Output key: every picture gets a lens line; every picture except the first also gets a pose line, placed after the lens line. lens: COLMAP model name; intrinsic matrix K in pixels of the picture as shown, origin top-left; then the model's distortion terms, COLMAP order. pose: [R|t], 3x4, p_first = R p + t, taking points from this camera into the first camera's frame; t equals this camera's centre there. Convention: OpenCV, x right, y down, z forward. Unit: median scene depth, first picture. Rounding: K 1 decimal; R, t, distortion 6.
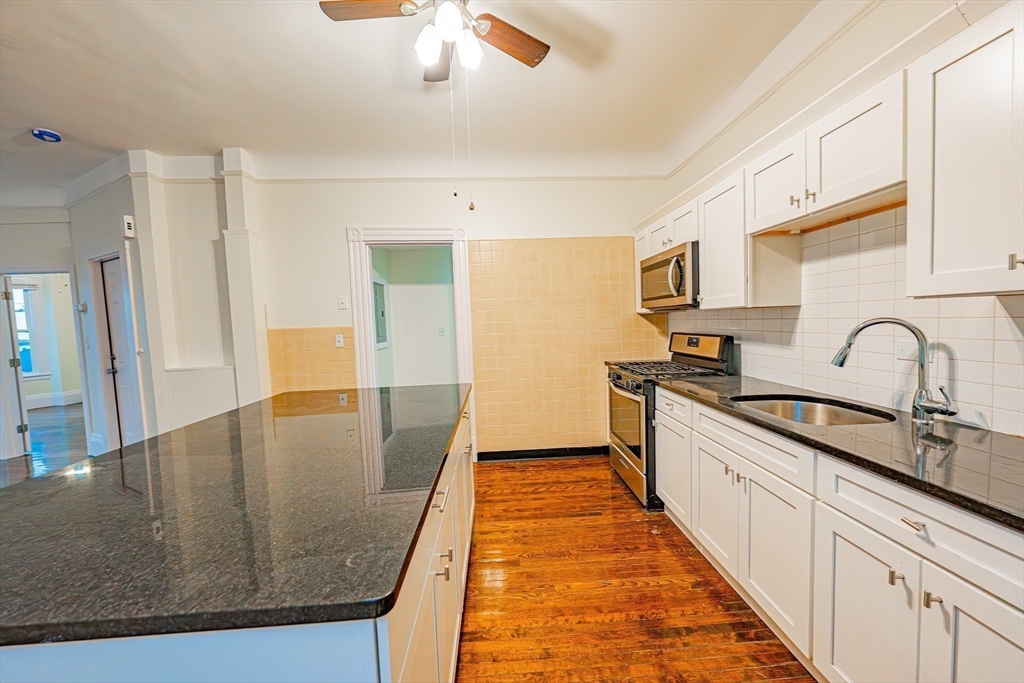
lens RADIAL K [[318.8, 0, 505.7], [0, 318.8, 343.3], [0, 0, 1]] dist [0.011878, -0.000030]
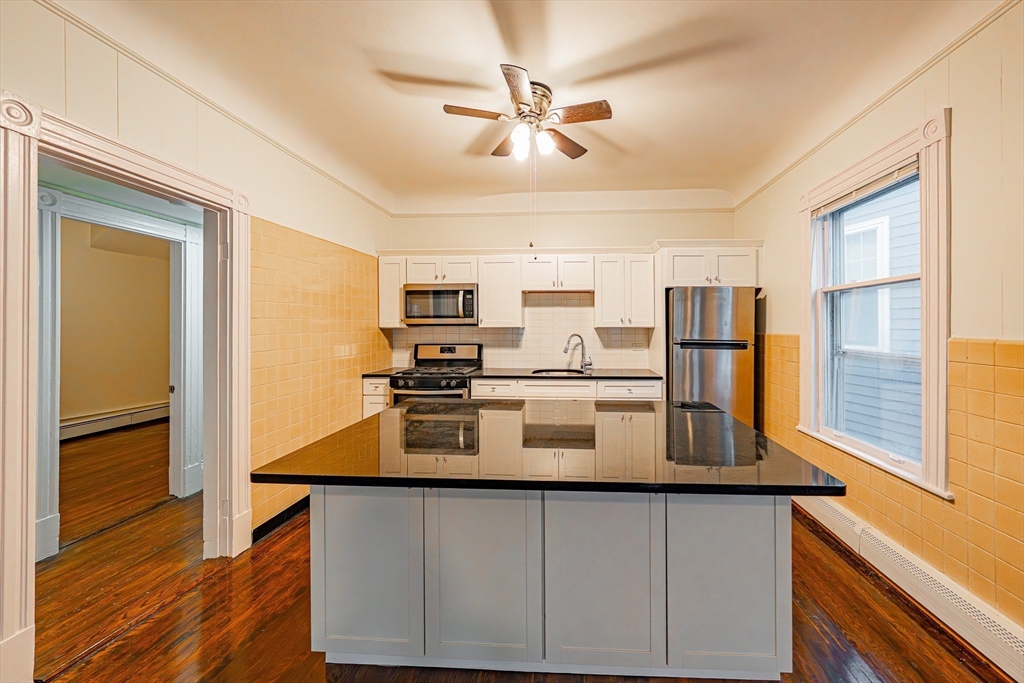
lens RADIAL K [[385.4, 0, 476.0], [0, 385.4, 338.2], [0, 0, 1]] dist [0.013821, 0.000023]
pose [[0.280995, -0.002308, 0.959707, -1.151703], [0.064242, 0.997799, -0.016410, -0.022464], [-0.957557, 0.066264, 0.280525, 0.471926]]
